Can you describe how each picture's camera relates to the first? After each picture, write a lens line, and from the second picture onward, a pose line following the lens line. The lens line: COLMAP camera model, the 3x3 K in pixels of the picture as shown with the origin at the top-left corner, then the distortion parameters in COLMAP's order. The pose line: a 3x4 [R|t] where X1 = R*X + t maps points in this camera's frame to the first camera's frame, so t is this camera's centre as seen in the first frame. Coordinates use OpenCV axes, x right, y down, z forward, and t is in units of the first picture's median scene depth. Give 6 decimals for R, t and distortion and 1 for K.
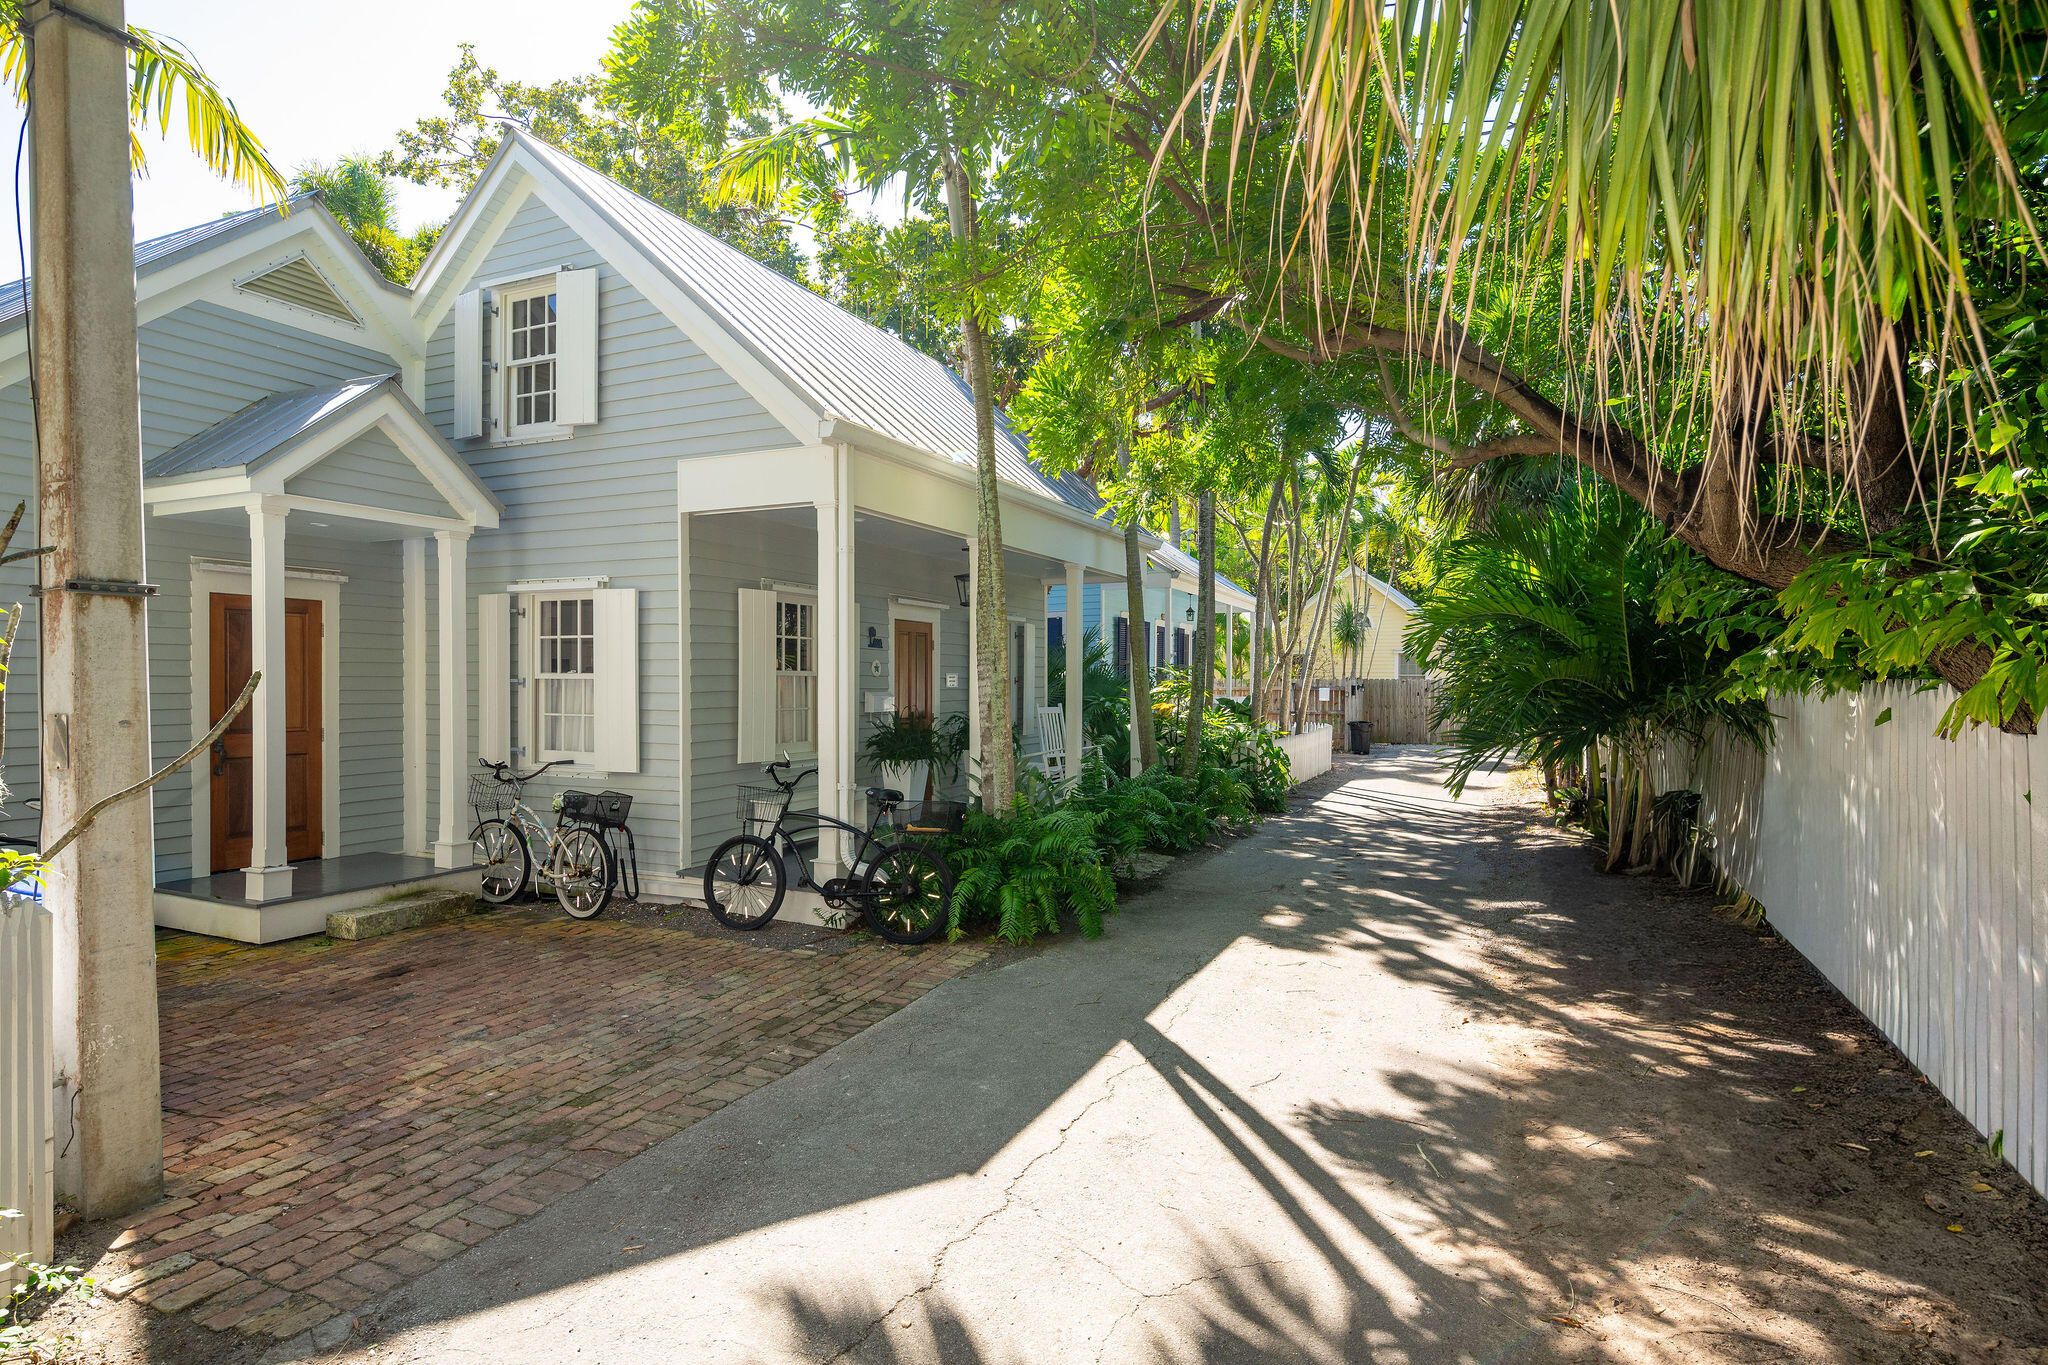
lens RADIAL K [[1065.6, 0, 1024.6], [0, 1065.6, 685.1], [0, 0, 1]] dist [-0.001846, 0.000186]
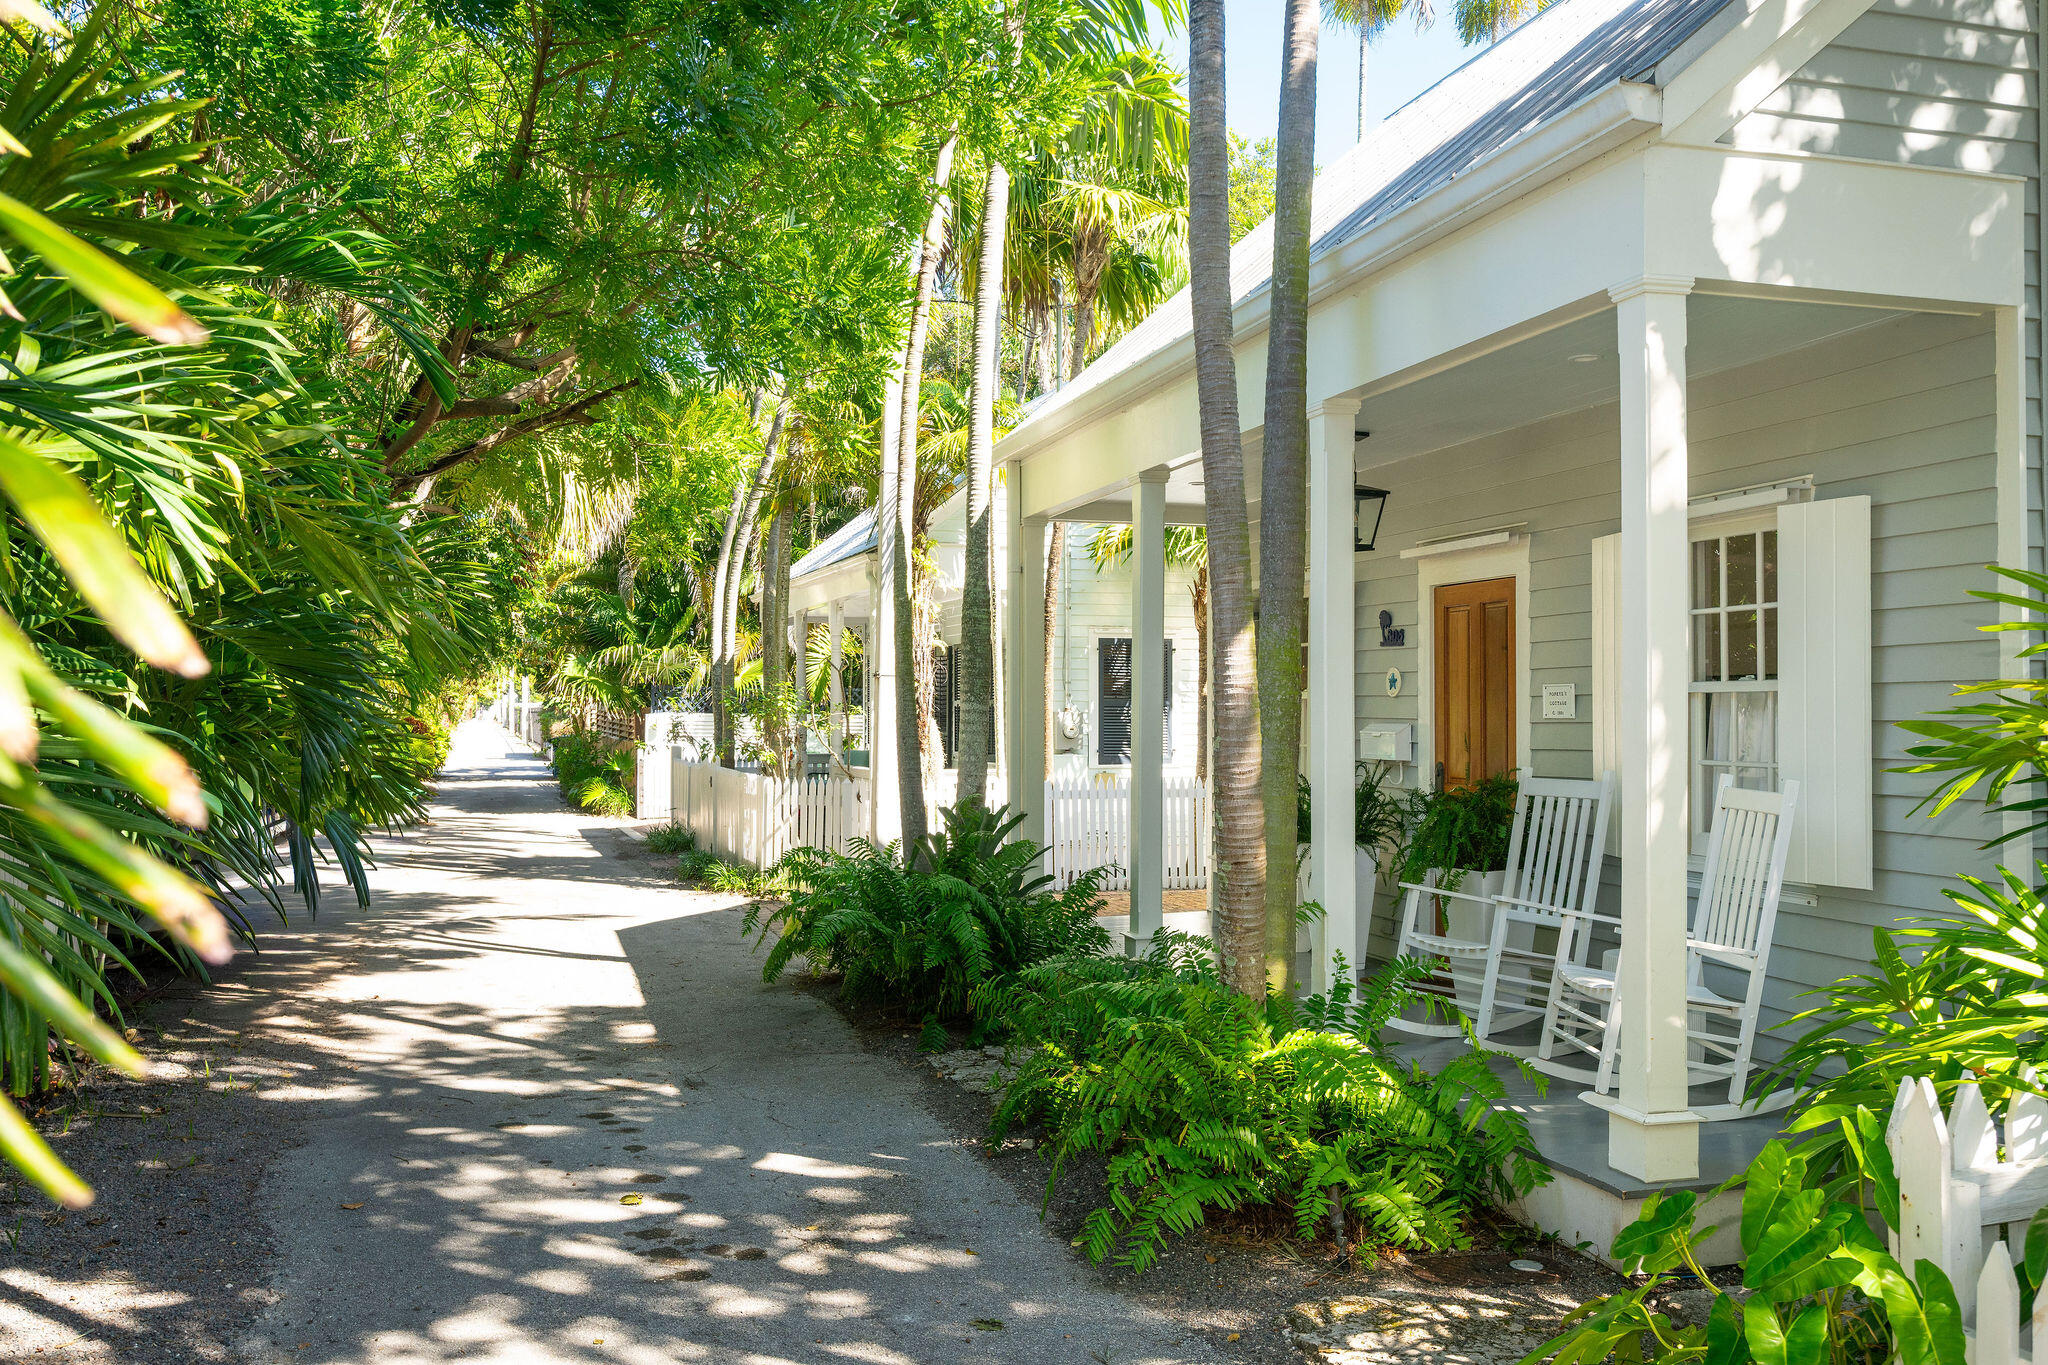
lens RADIAL K [[1741.8, 0, 1024.0], [0, 1741.8, 682.5], [0, 0, 1]] dist [-0.005766, 0.005246]
pose [[-0.734307, -0.013863, -0.678676, 0.952148], [-0.006294, 0.999888, -0.013614, -0.002134], [0.678789, -0.005725, -0.734311, 2.312661]]
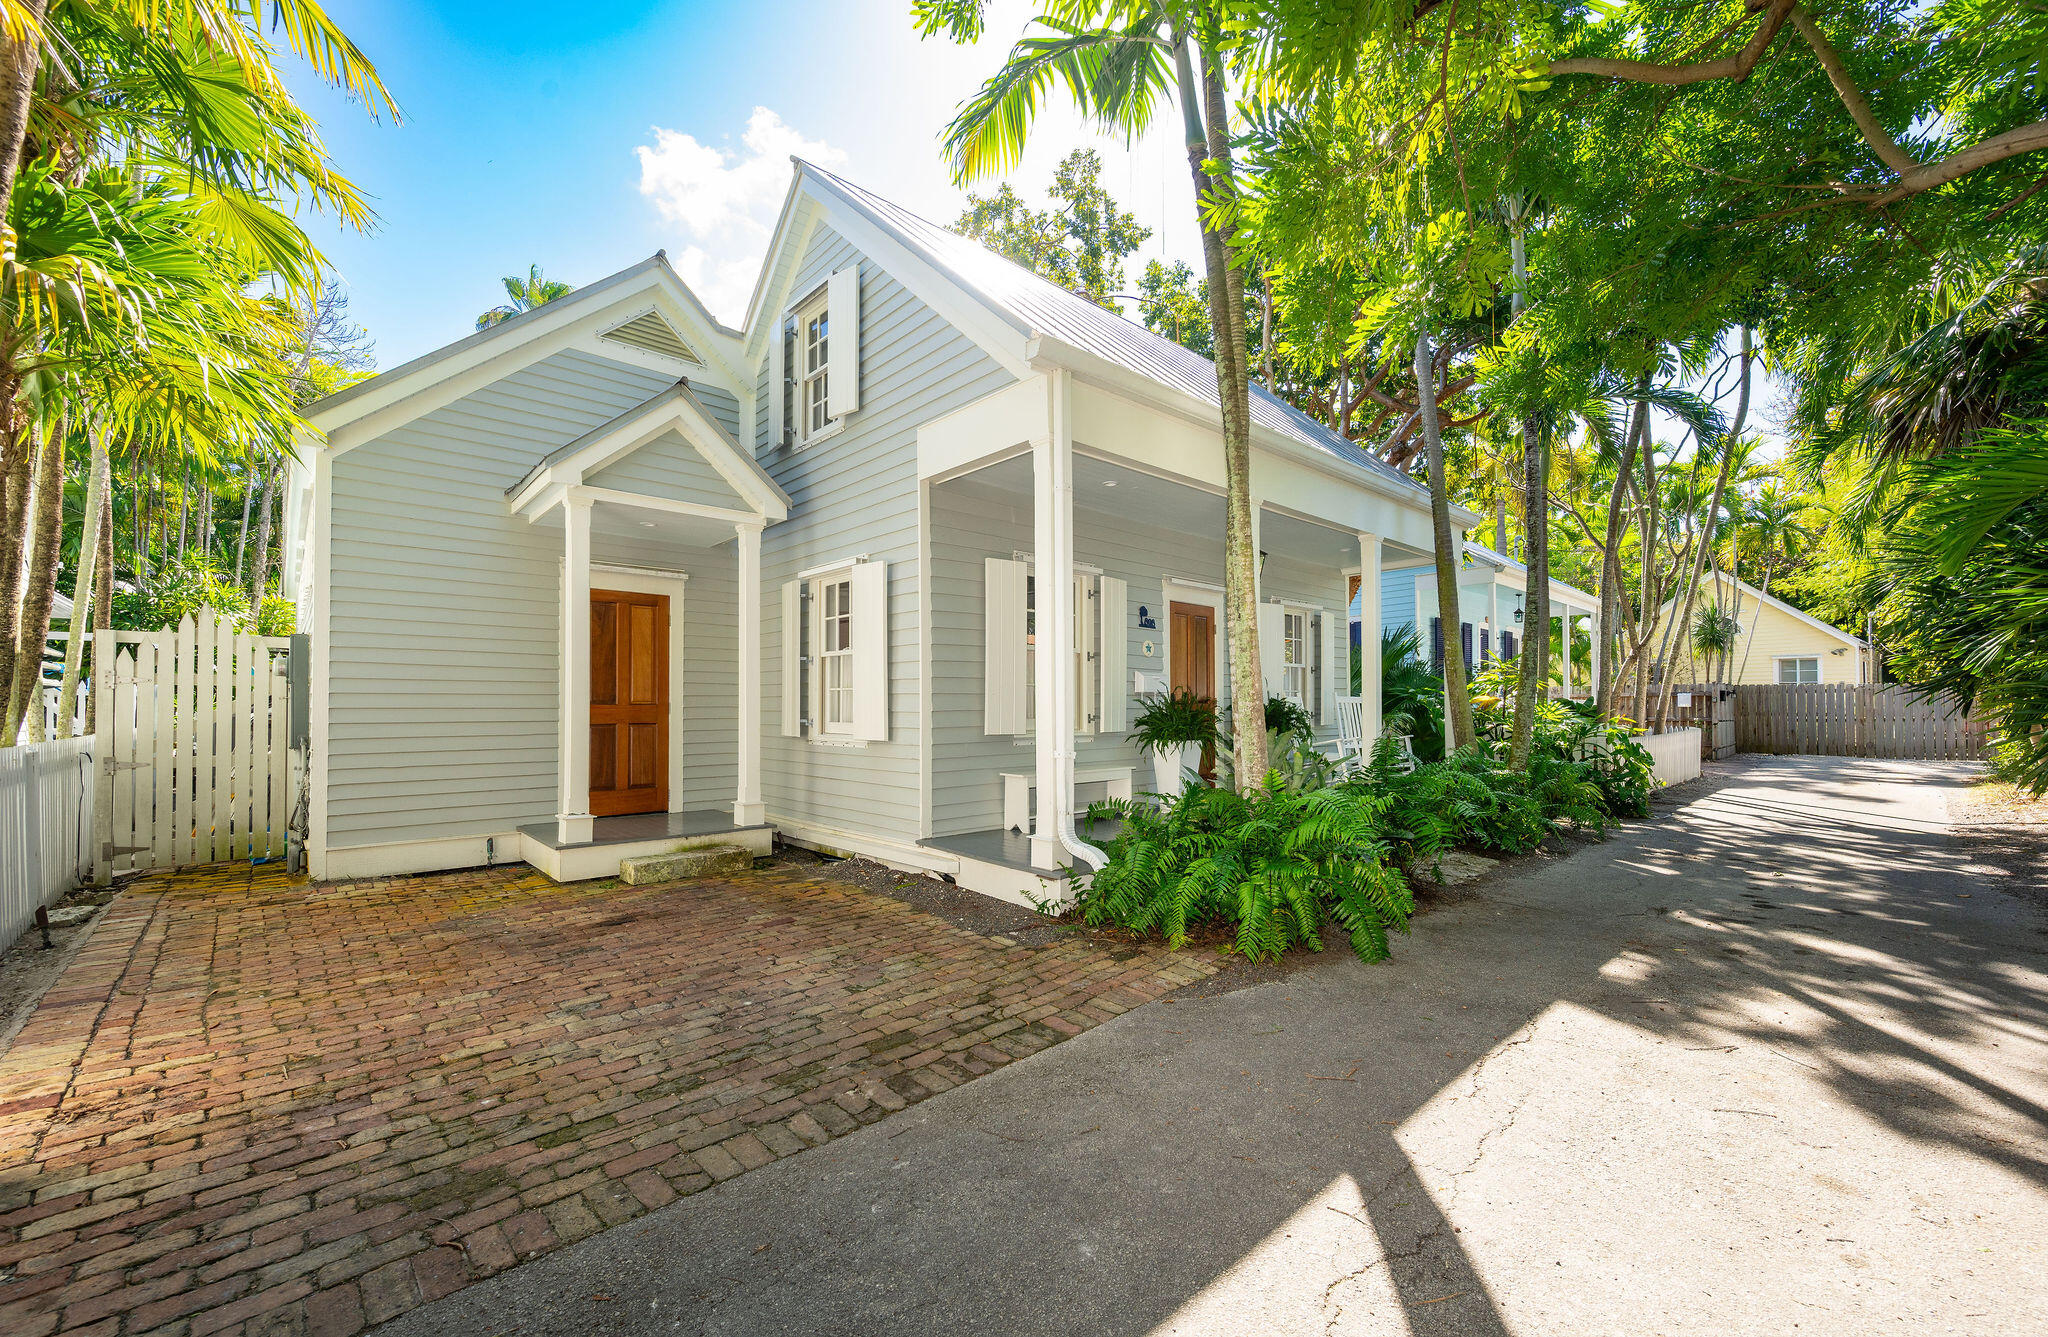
lens RADIAL K [[808.4, 0, 1017.8], [0, 808.4, 694.0], [0, 0, 1]] dist [-0.000390, -0.000032]
pose [[0.919597, -0.011961, -0.392682, 0.065235], [0.003811, 0.999761, -0.021529, 0.062768], [0.392845, 0.018301, 0.919422, 0.390935]]
